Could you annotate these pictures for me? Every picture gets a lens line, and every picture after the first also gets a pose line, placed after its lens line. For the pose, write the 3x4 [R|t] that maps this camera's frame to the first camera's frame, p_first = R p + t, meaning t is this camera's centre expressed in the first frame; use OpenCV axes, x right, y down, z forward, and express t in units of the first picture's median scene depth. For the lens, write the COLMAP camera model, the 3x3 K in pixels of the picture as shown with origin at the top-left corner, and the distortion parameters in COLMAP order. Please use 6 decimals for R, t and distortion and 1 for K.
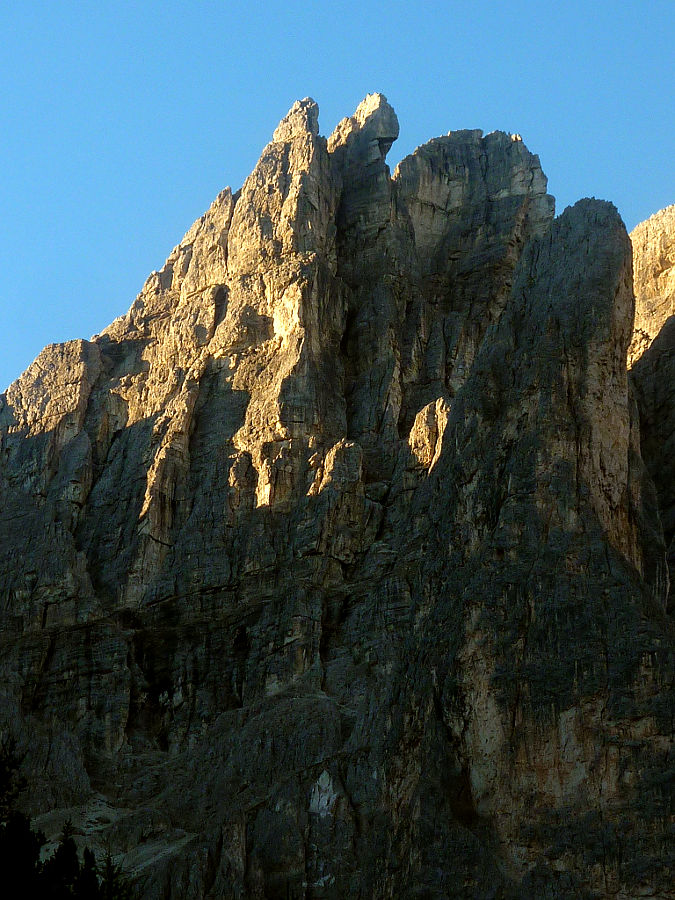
lens RADIAL K [[4511.6, 0, 337.4], [0, 4511.6, 451.0], [0, 0, 1]] dist [0.062536, 0.000000]
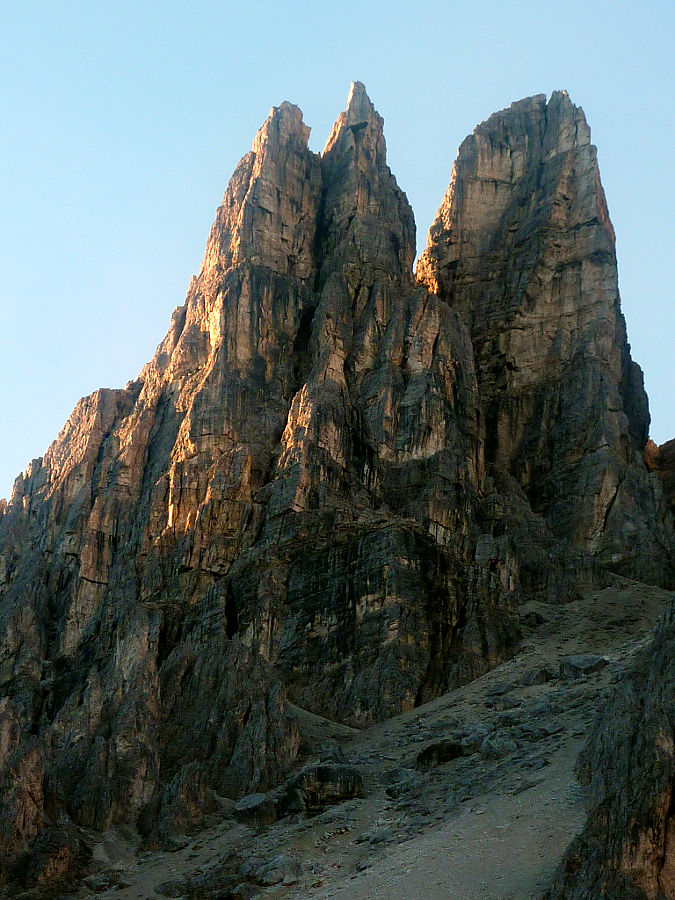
lens RADIAL K [[3680.3, 0, 341.0], [0, 3680.3, 445.5], [0, 0, 1]] dist [0.016005, 0.000000]
pose [[0.911515, -0.184125, -0.367749, 0.294268], [0.177007, 0.982764, -0.053315, 0.041163], [0.371227, -0.016497, 0.928396, 0.270147]]
